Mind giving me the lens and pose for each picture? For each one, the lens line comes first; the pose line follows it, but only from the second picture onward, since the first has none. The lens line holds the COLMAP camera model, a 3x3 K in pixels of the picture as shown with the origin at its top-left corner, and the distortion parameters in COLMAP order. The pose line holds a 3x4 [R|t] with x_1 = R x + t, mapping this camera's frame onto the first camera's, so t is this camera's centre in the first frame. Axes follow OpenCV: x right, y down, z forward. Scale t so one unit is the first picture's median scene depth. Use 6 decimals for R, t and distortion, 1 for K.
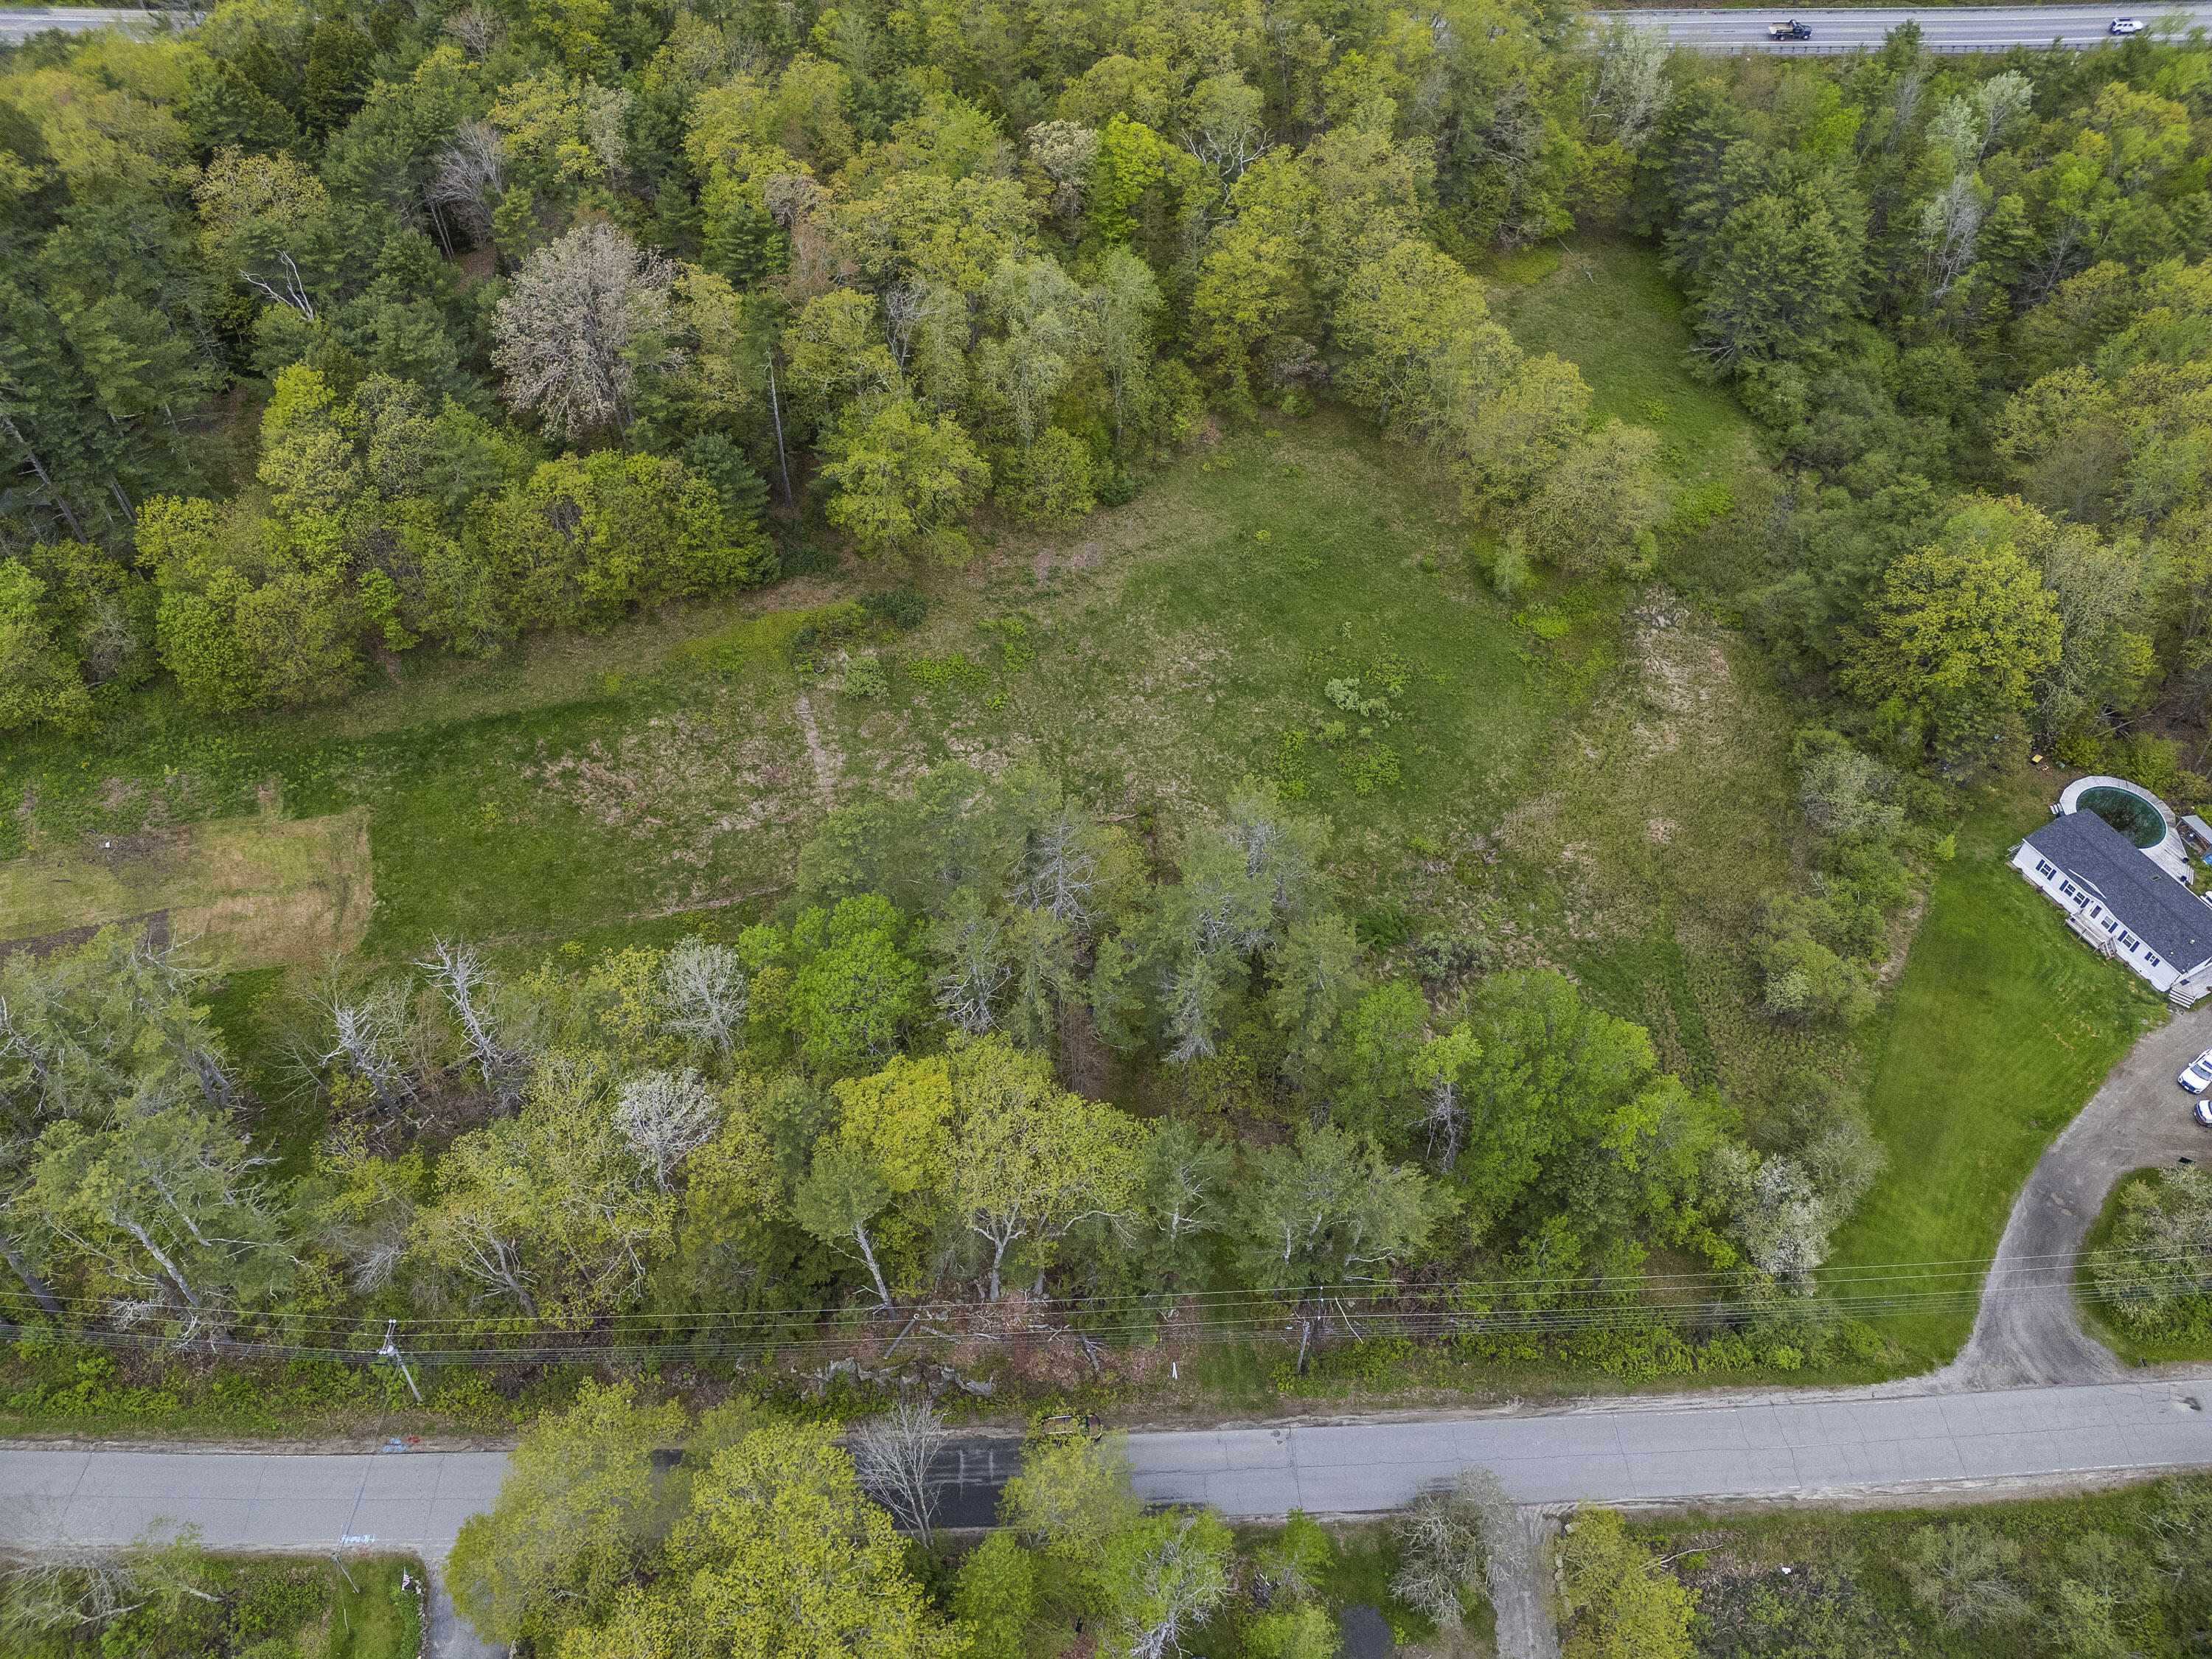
lens RADIAL K [[1579.2, 0, 1110.4], [0, 1579.2, 785.9], [0, 0, 1]] dist [0.065603, -0.063795]
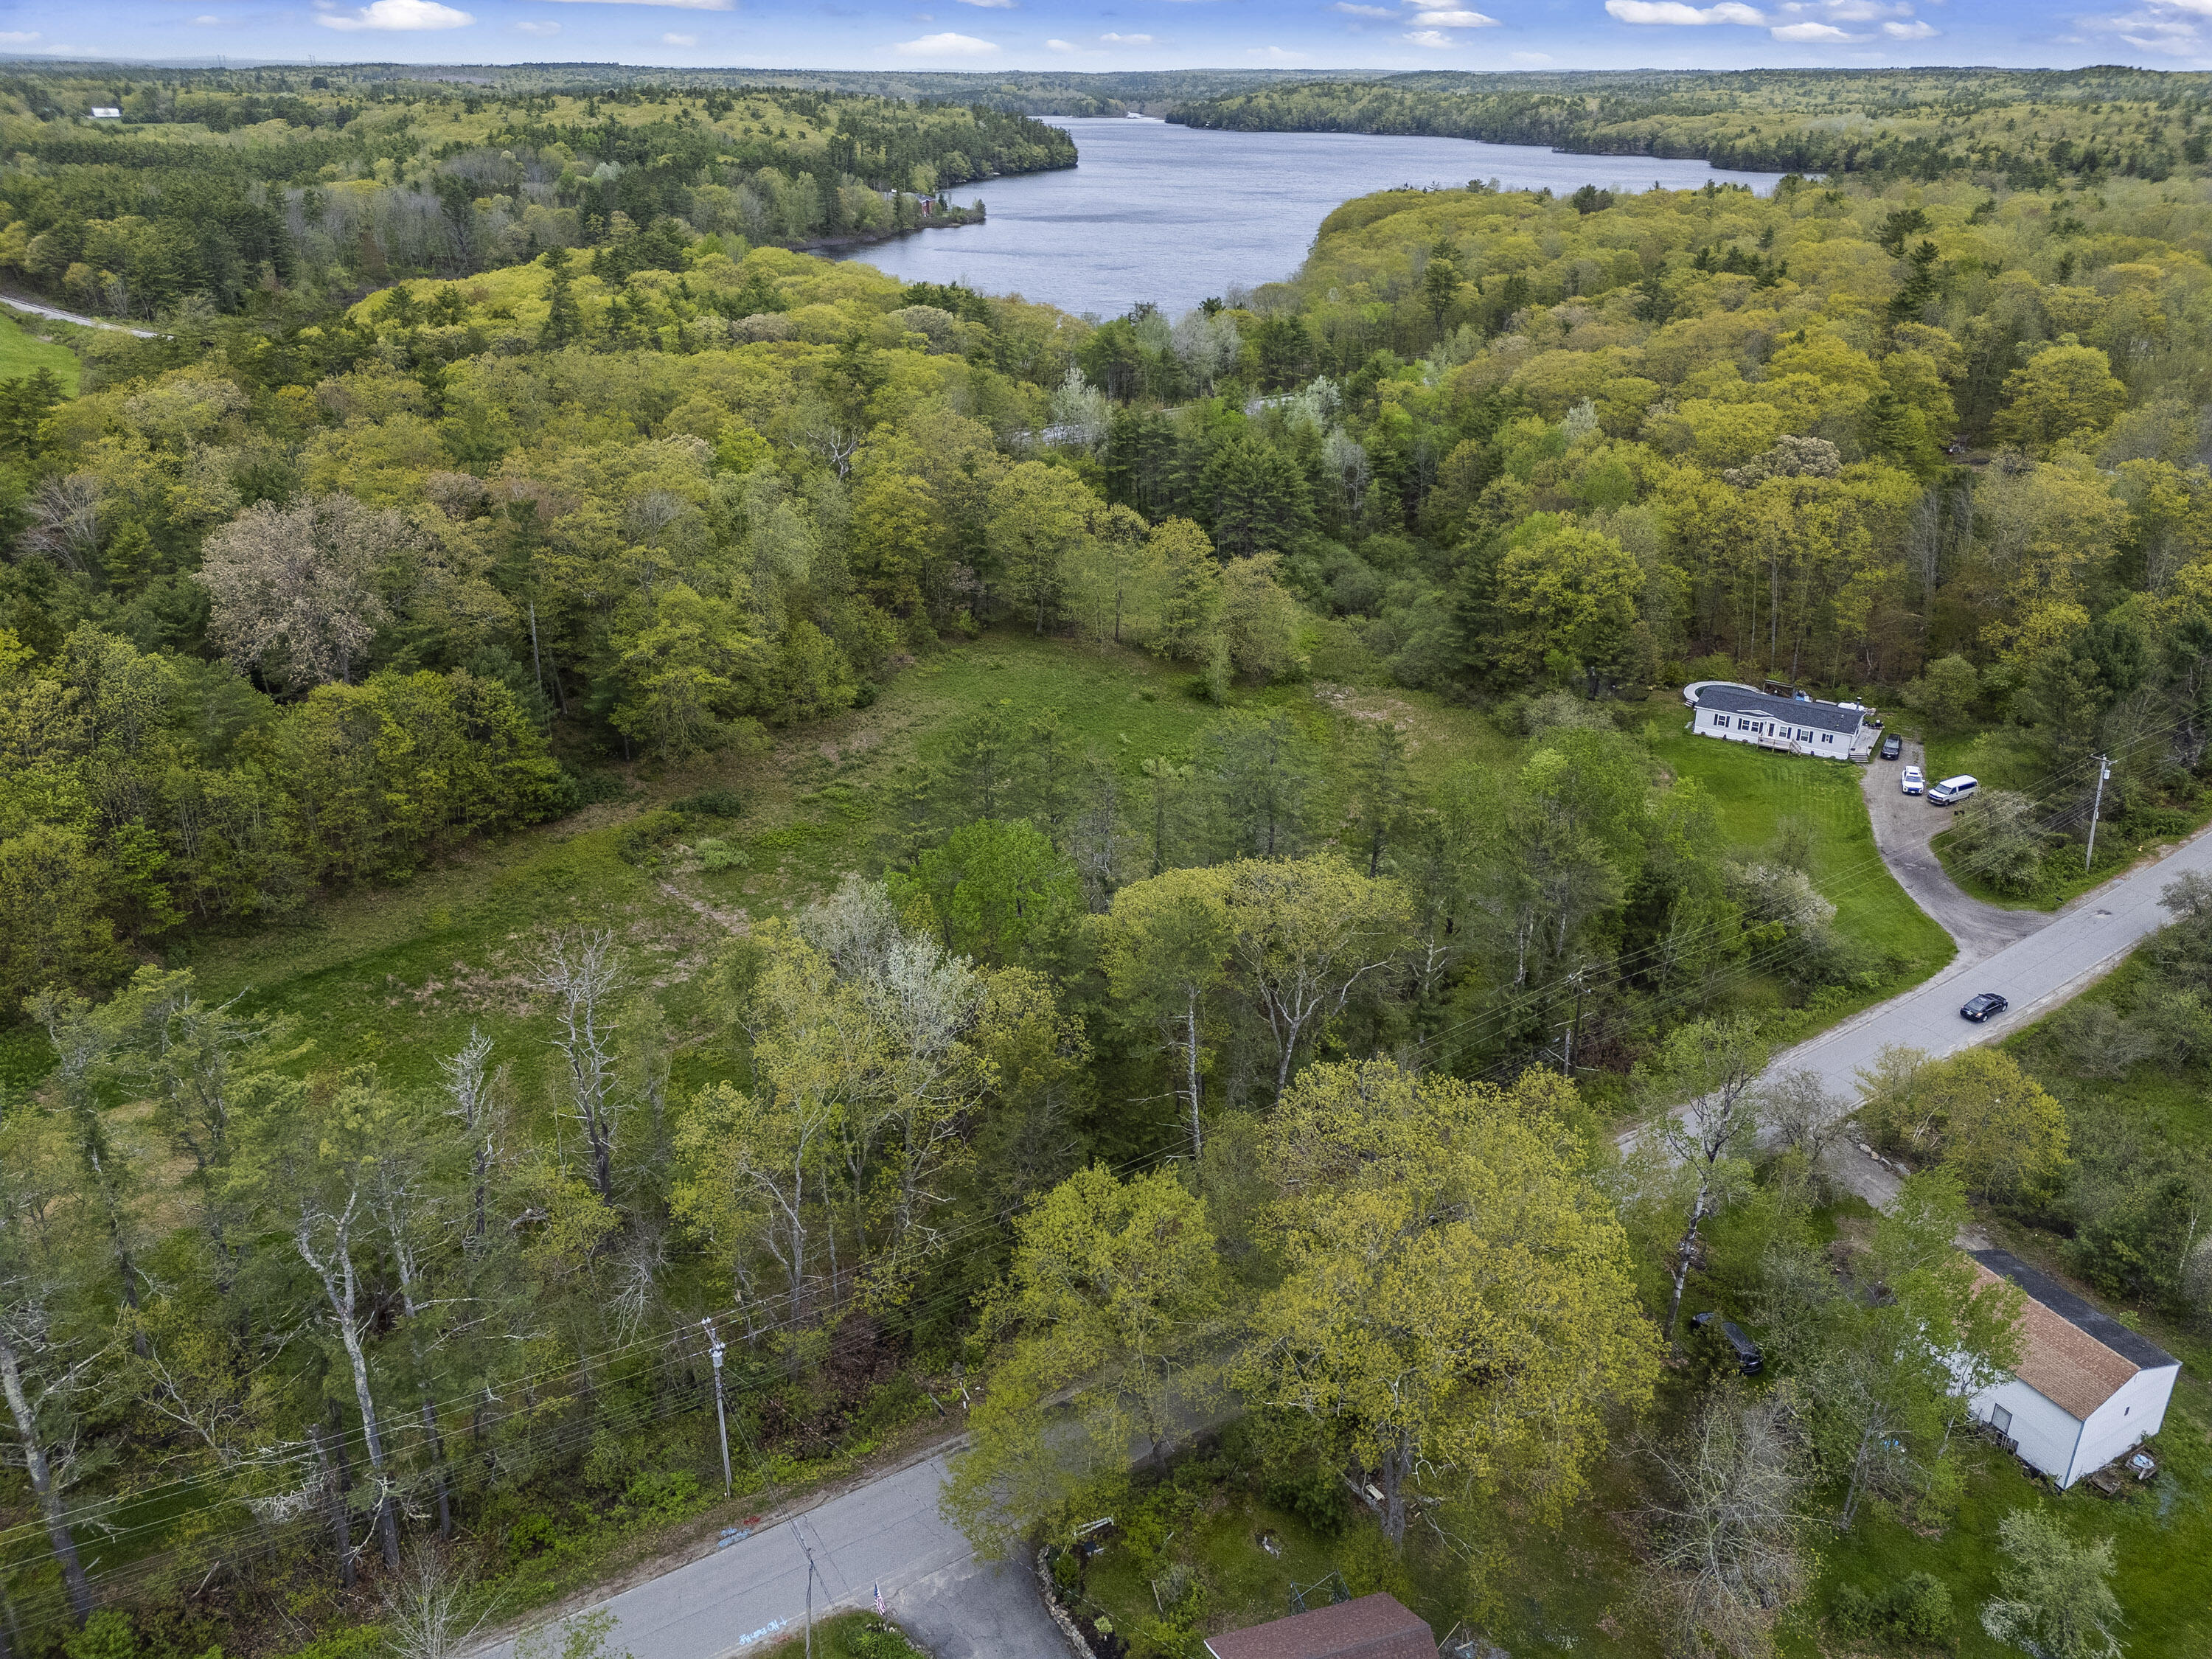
lens RADIAL K [[1610.9, 0, 1109.3], [0, 1610.9, 830.1], [0, 0, 1]] dist [0.074447, -0.074458]
pose [[0.853761, -0.222837, 0.470570, -0.429138], [0.398388, 0.861487, -0.314845, 0.327230], [-0.335231, 0.456272, 0.824279, 0.149684]]
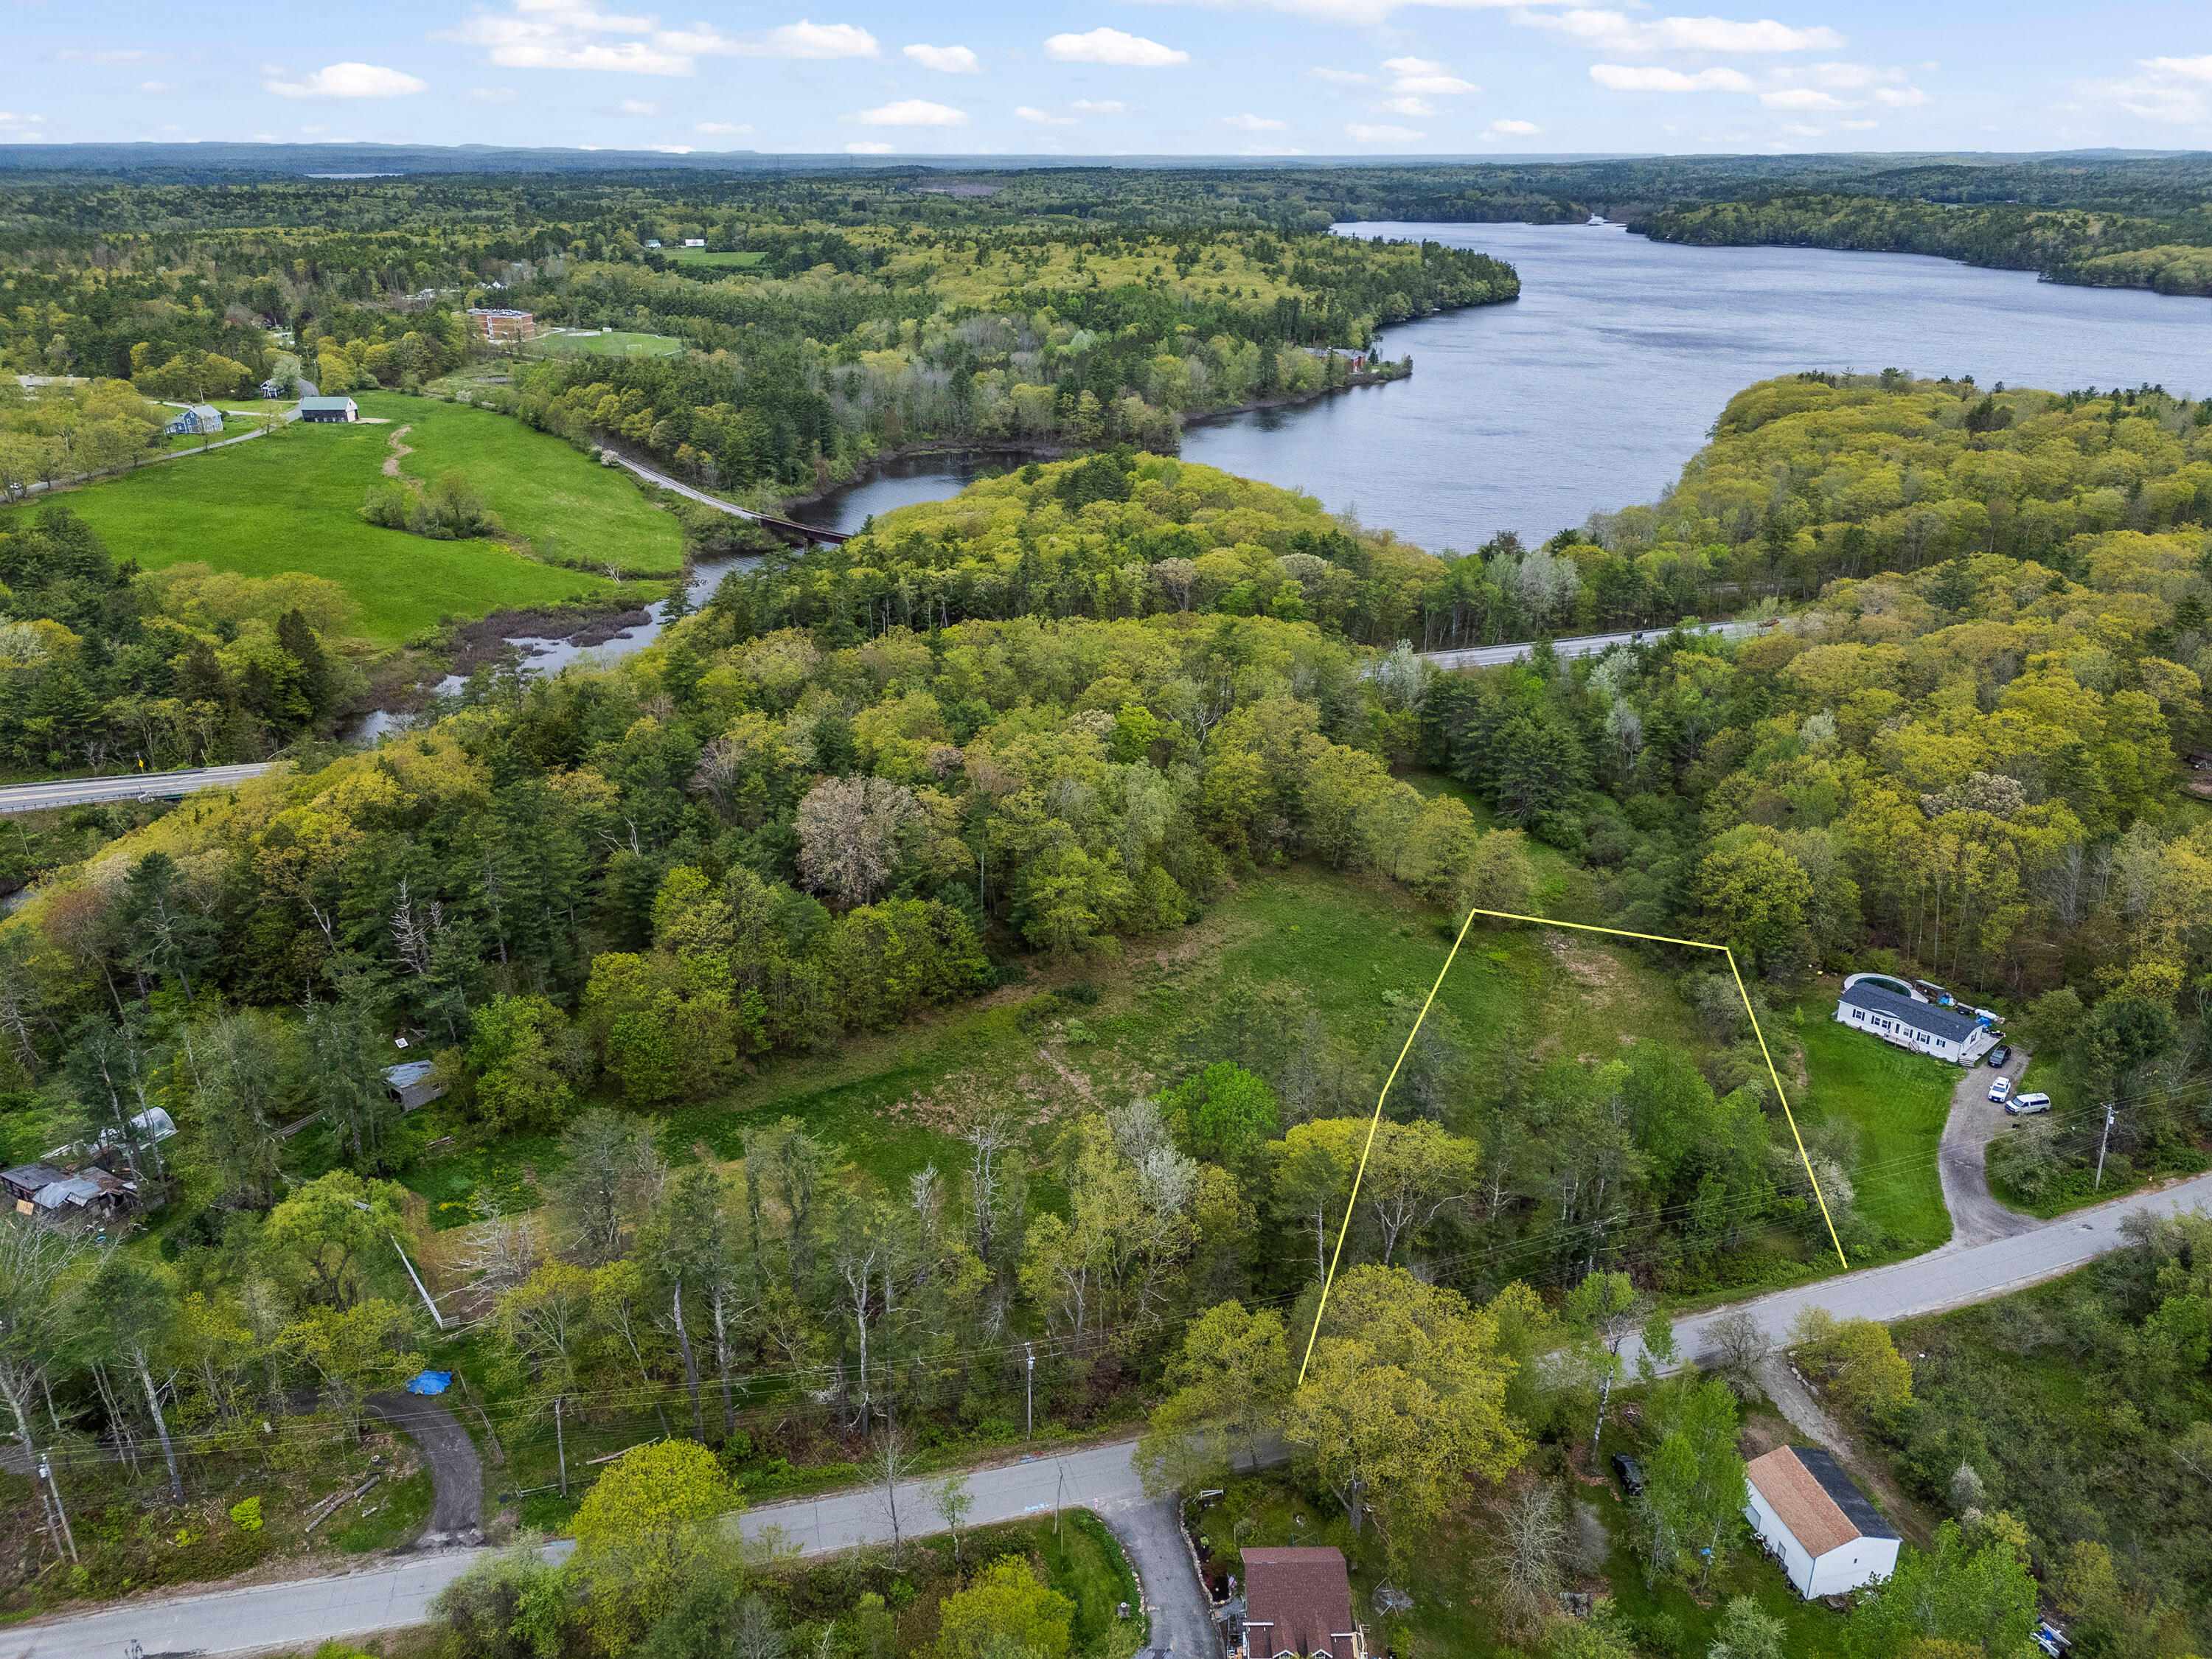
lens RADIAL K [[1610.9, 0, 1109.3], [0, 1610.9, 830.1], [0, 0, 1]] dist [0.074447, -0.074458]
pose [[0.961345, -0.110239, 0.252314, -0.500426], [0.211009, 0.883654, -0.417888, 0.398304], [-0.176890, 0.454975, 0.872758, -0.347896]]
